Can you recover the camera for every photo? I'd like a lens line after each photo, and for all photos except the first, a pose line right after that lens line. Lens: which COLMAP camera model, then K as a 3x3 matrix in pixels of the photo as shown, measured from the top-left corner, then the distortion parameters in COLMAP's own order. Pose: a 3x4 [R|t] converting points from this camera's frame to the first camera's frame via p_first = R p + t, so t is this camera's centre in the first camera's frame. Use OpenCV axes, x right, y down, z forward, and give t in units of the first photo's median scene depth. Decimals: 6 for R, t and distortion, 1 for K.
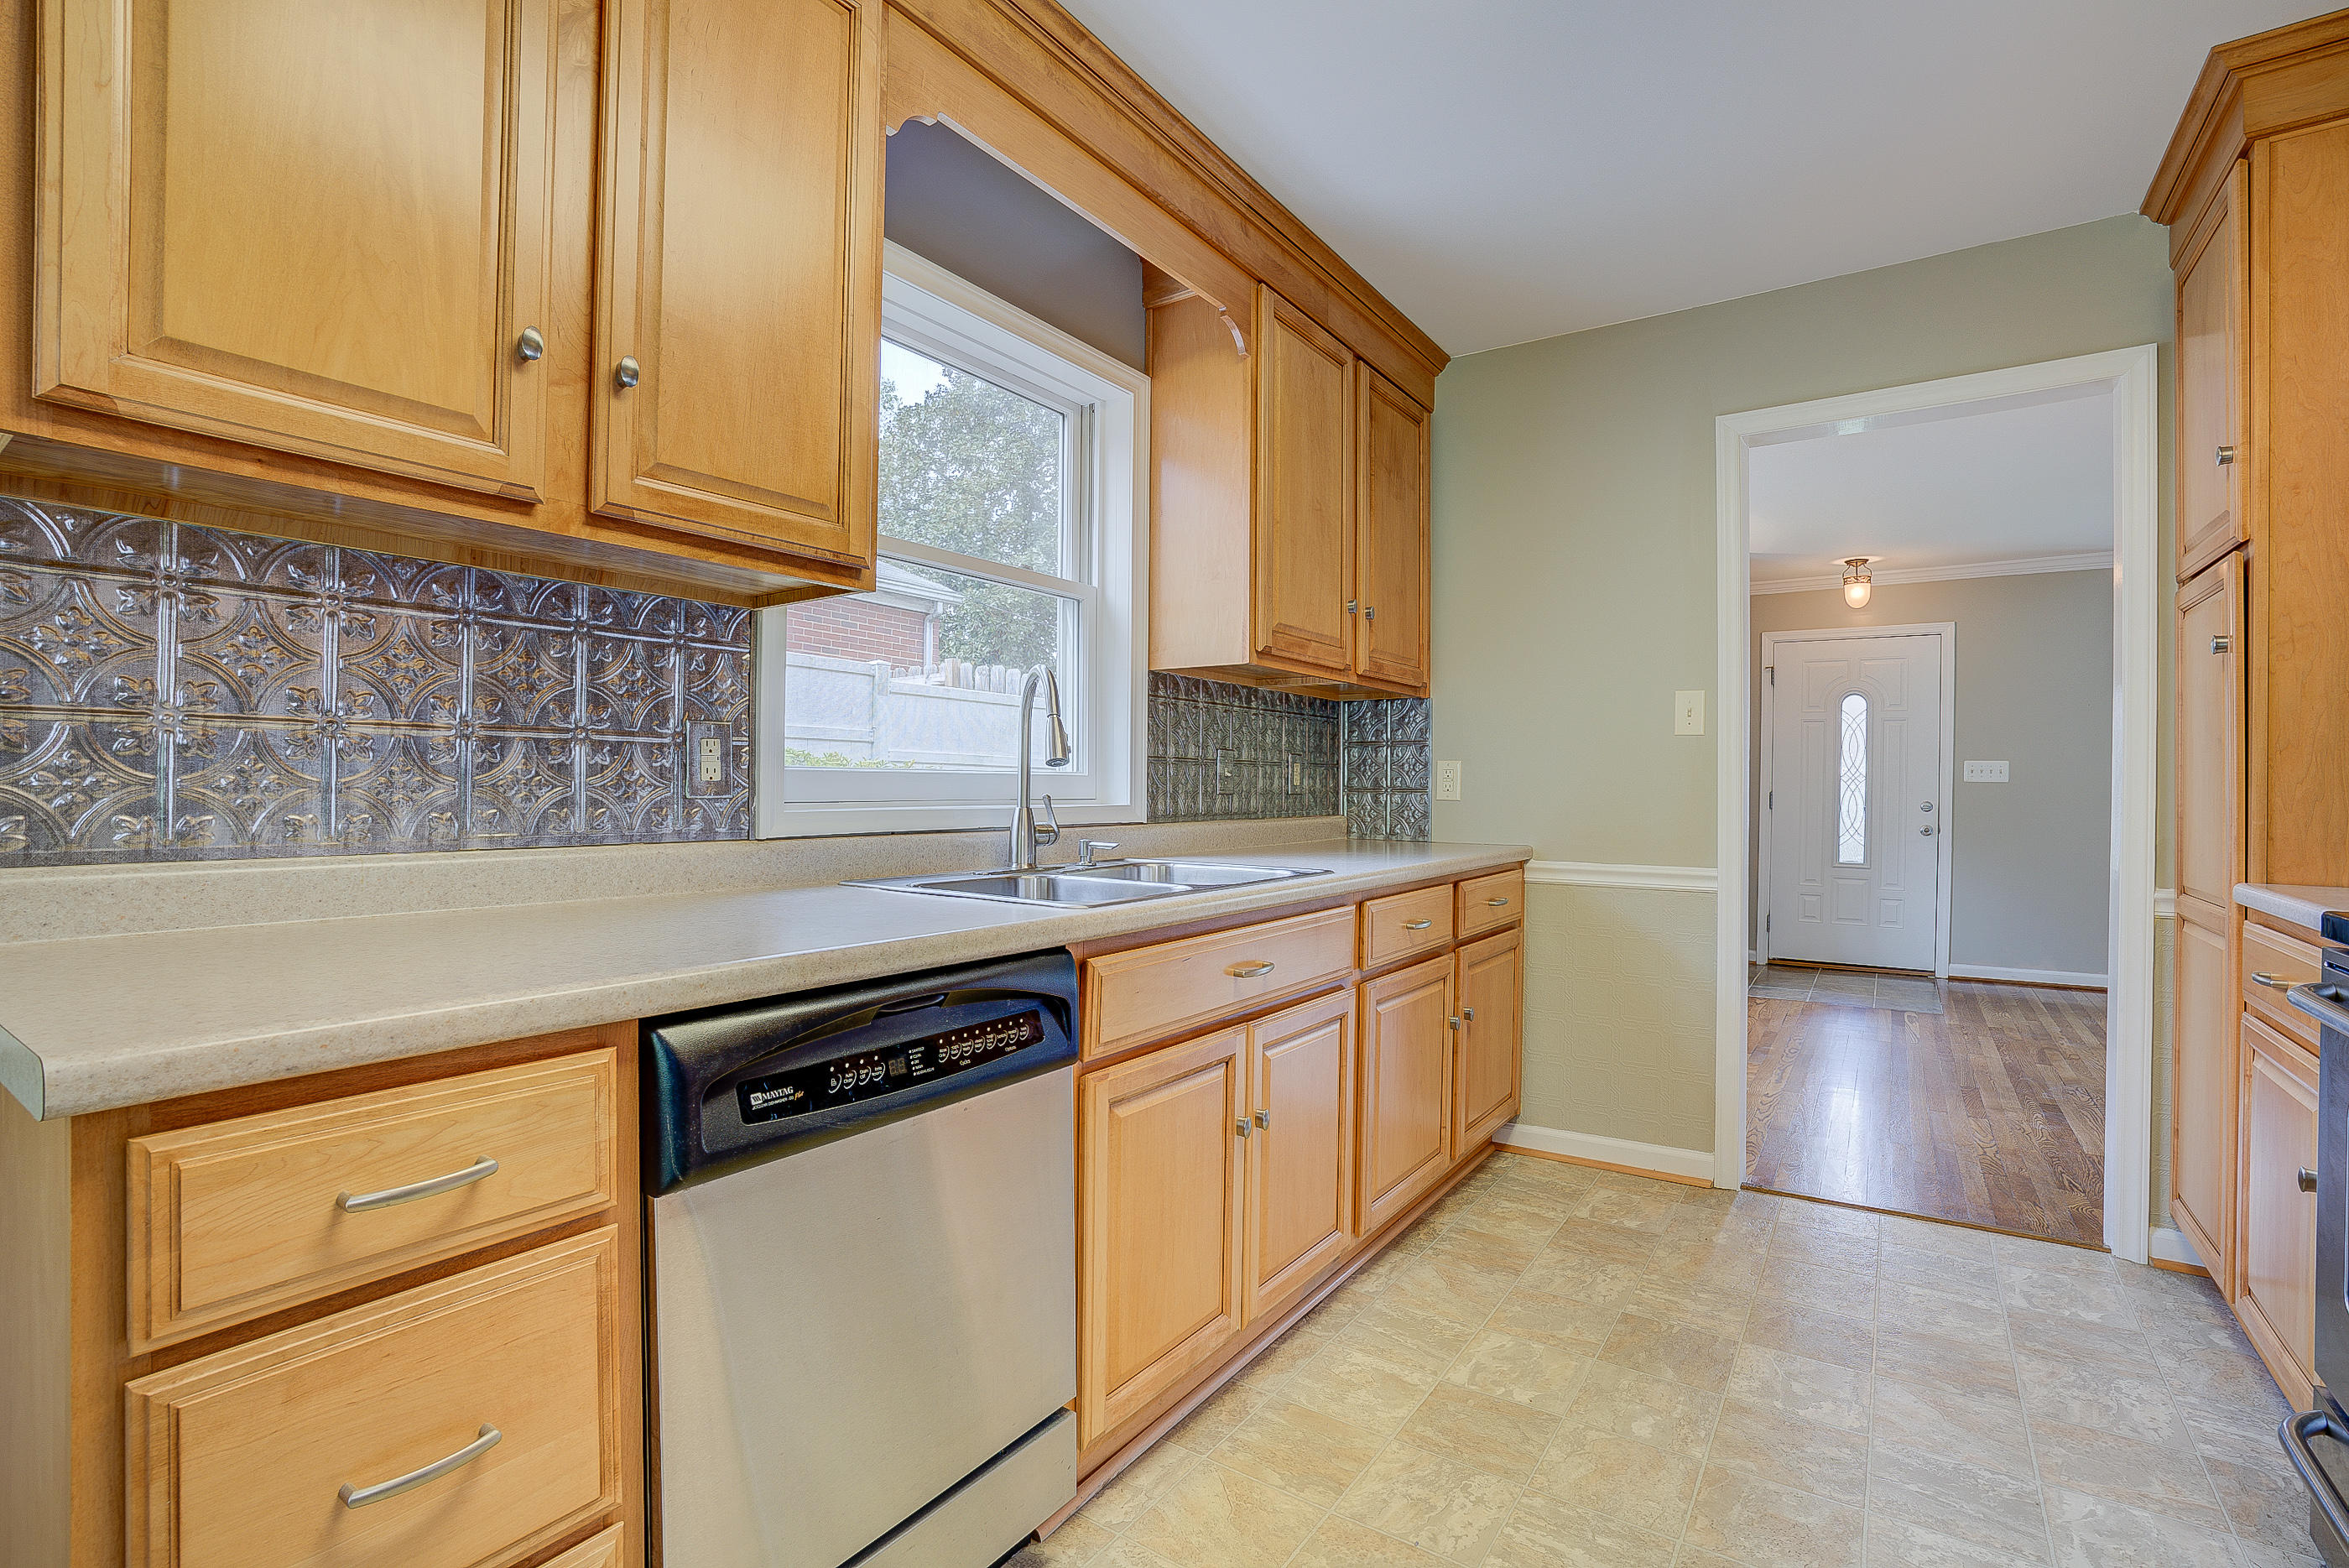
lens RADIAL K [[1079.1, 0, 1182.3], [0, 1079.1, 788.1], [0, 0, 1]] dist [-0.060180, 0.019943]
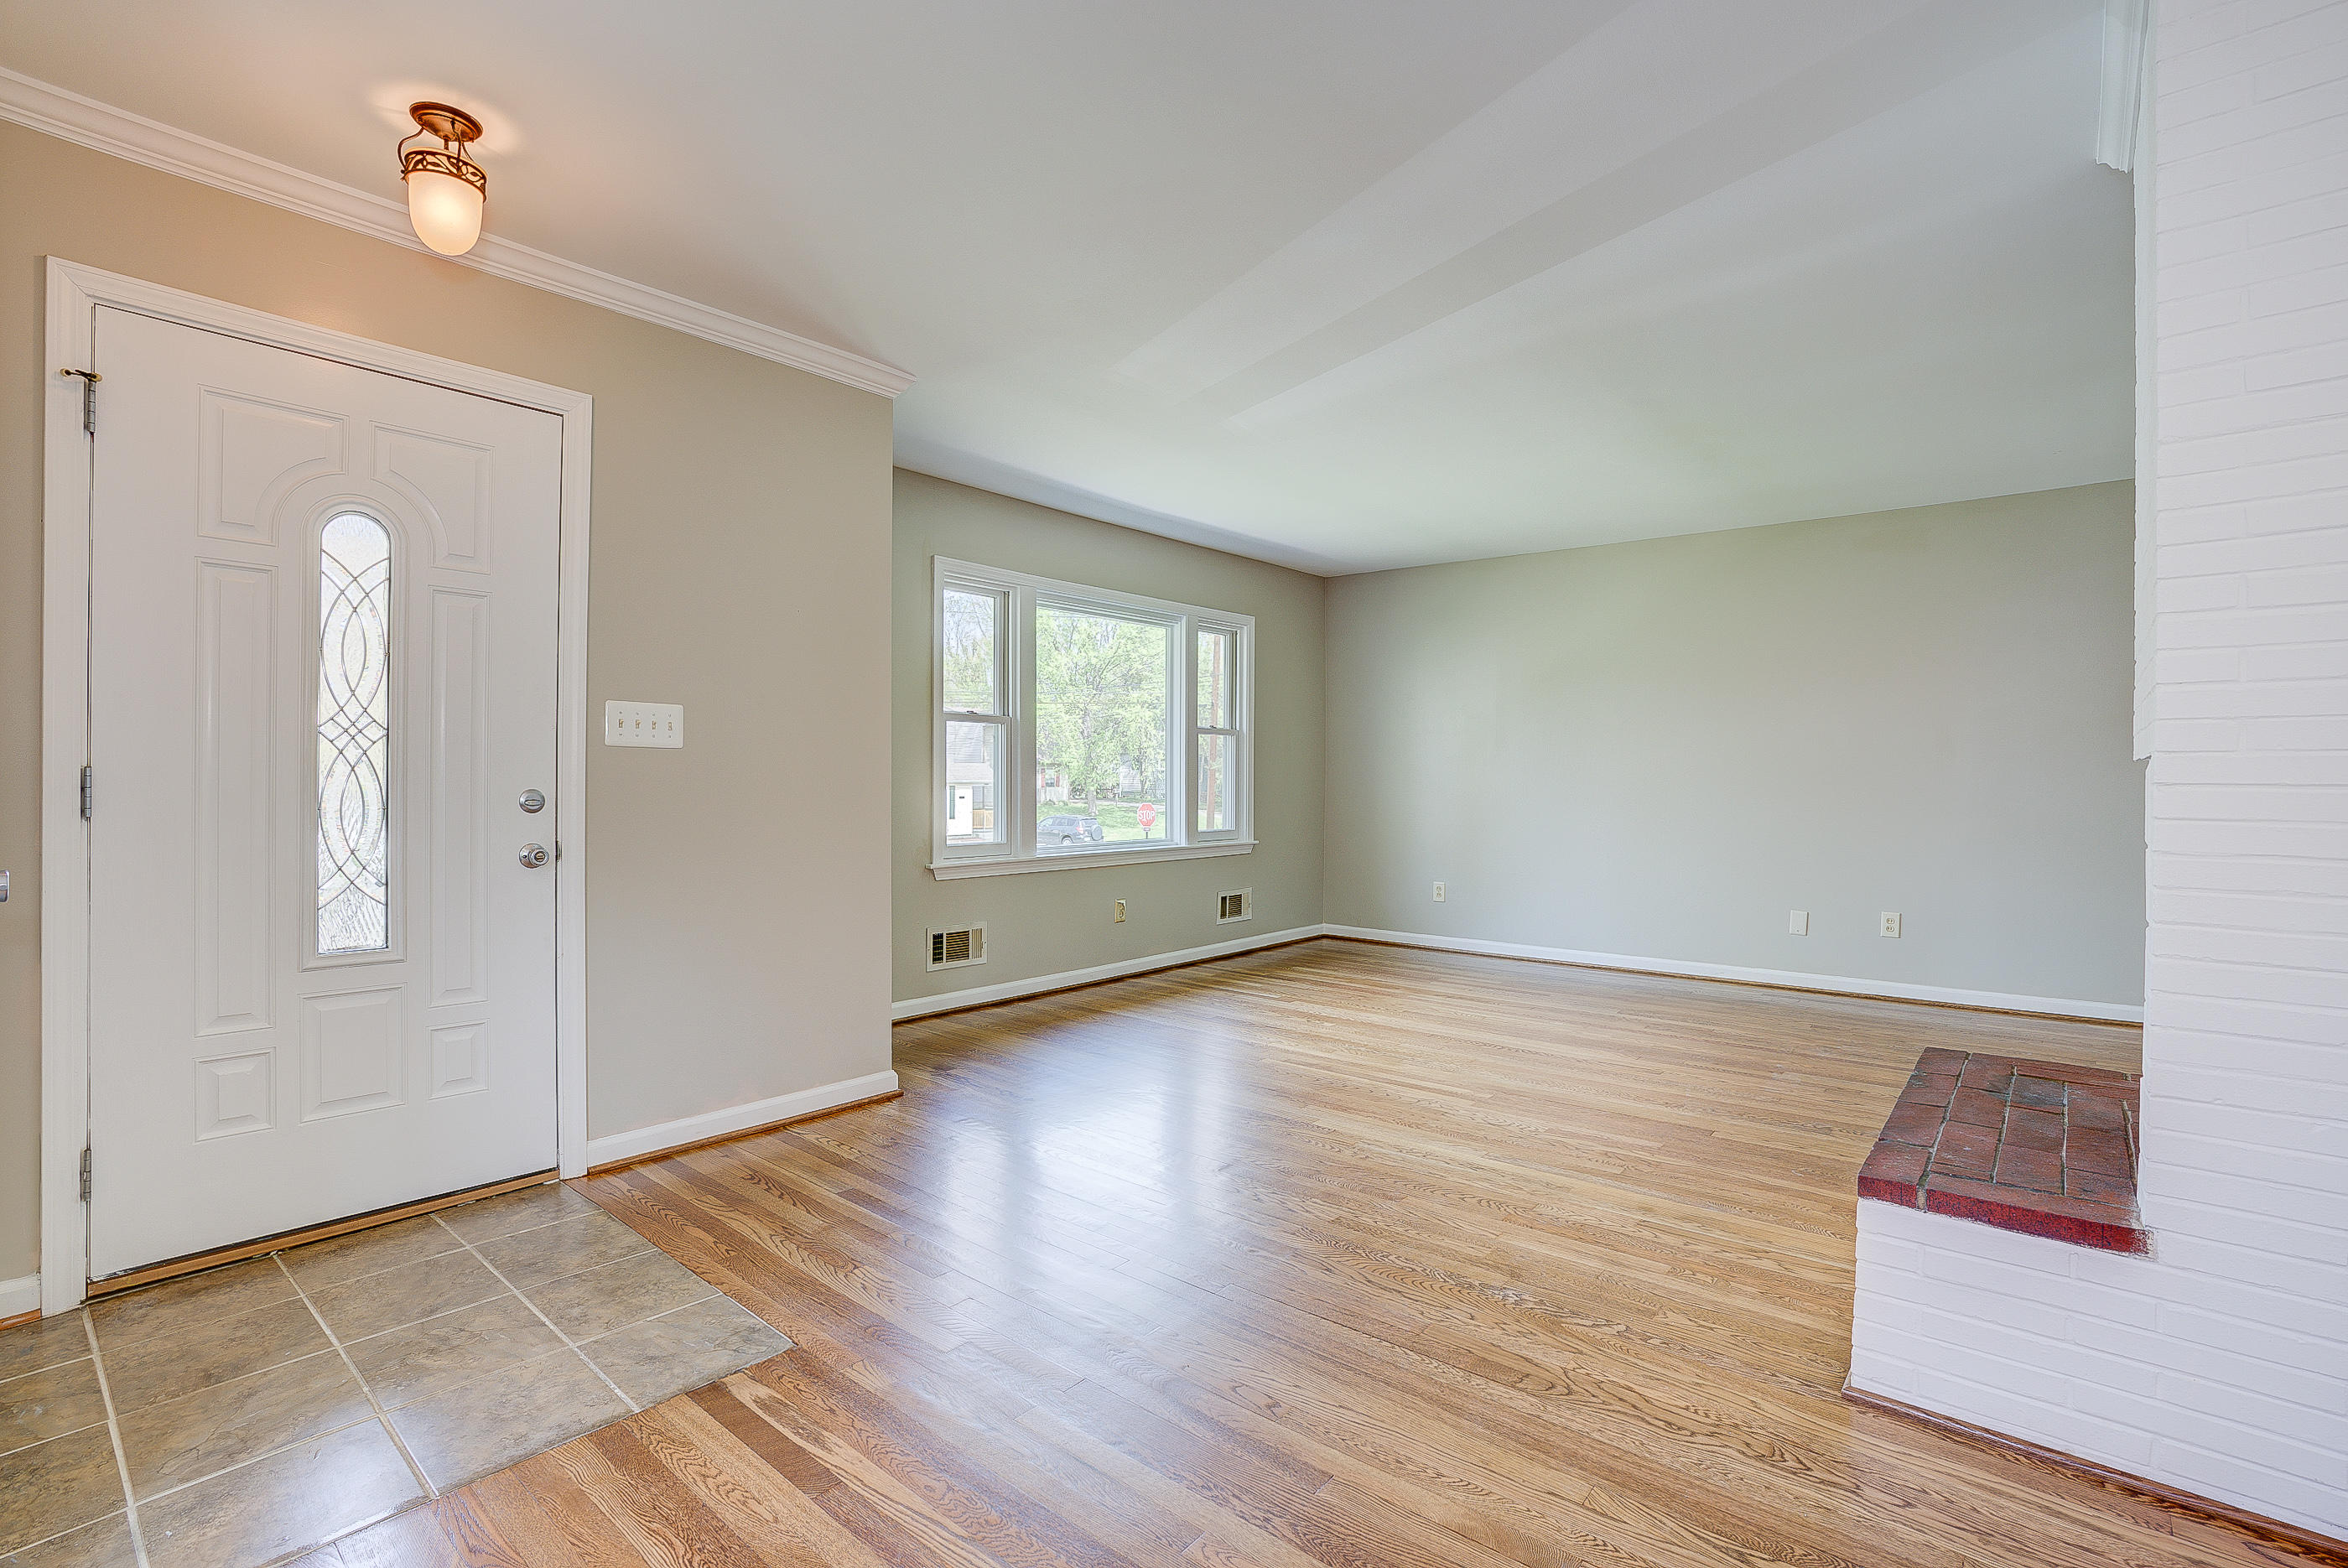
lens RADIAL K [[1078.6, 0, 1188.2], [0, 1078.6, 791.2], [0, 0, 1]] dist [-0.060180, 0.019943]
pose [[0.101377, -0.019510, 0.994657, 0.631144], [-0.002175, 0.999801, 0.019833, 0.008855], [-0.994846, -0.004174, 0.101314, 1.449520]]
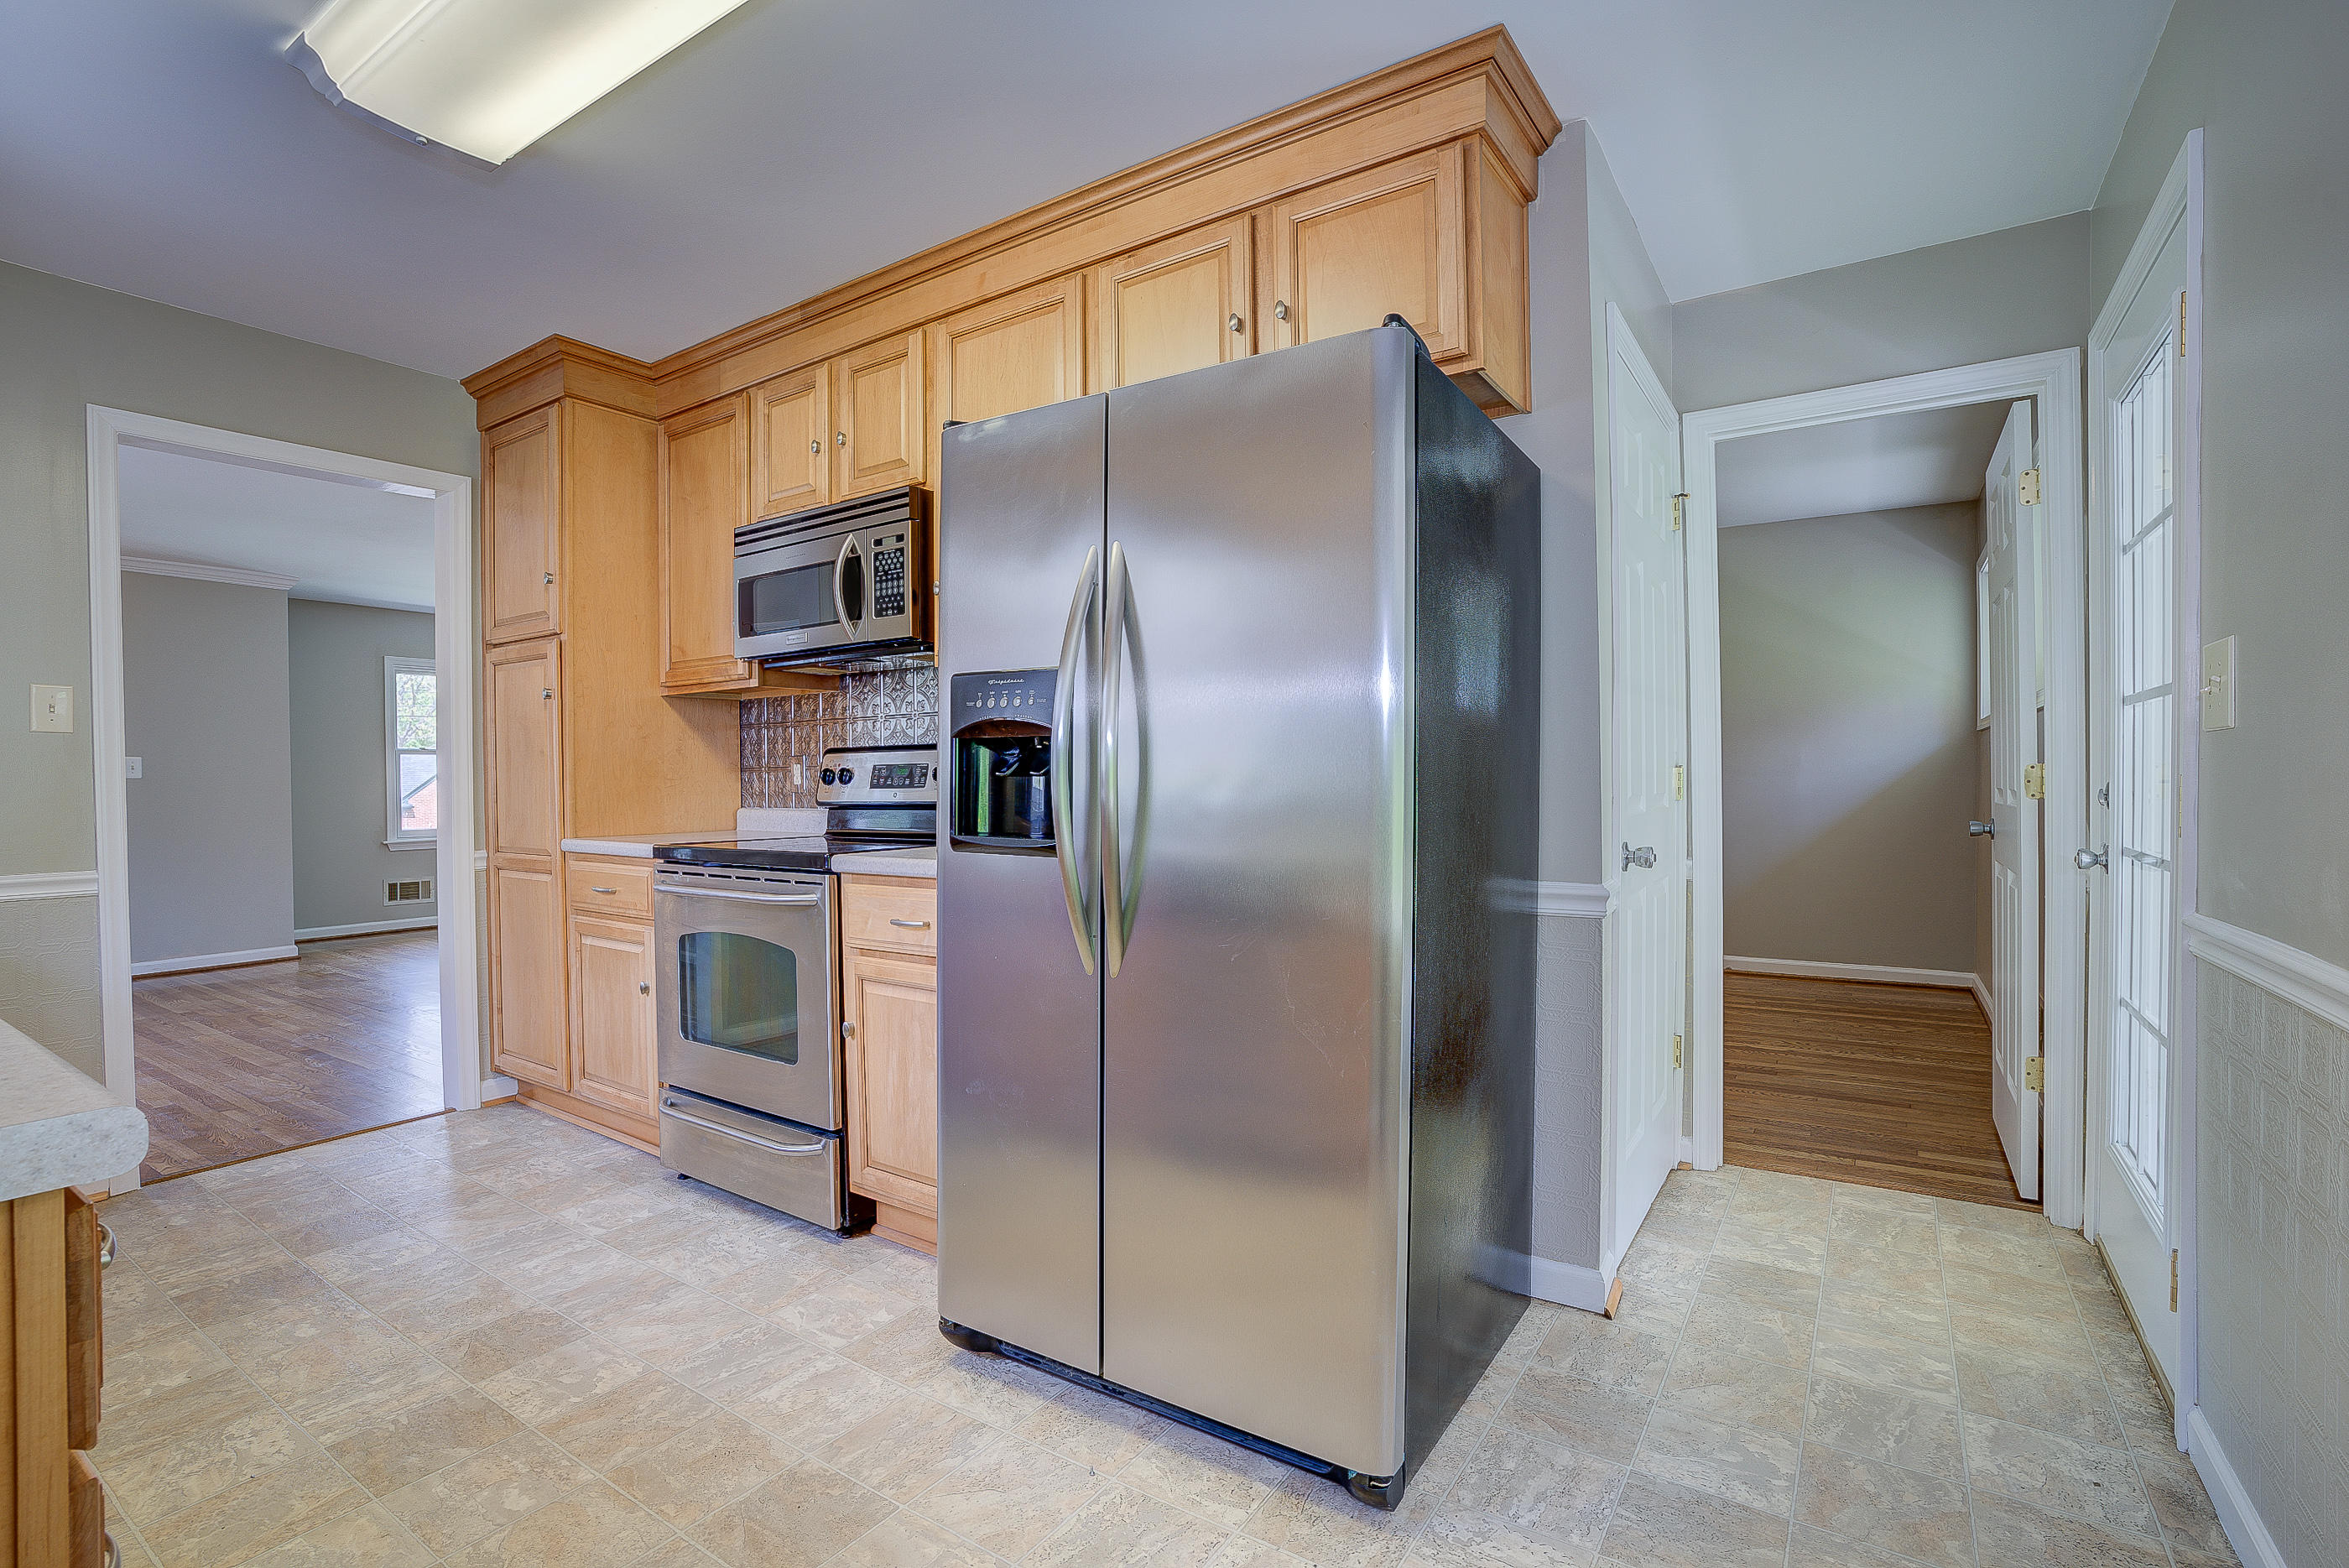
lens RADIAL K [[1079.1, 0, 1178.0], [0, 1079.1, 791.8], [0, 0, 1]] dist [-0.060180, 0.019943]
pose [[-0.007583, -0.021609, 0.999738, -0.448513], [0.010340, 0.999711, 0.021687, -0.007223], [-0.999918, 0.010502, -0.007357, 0.014147]]
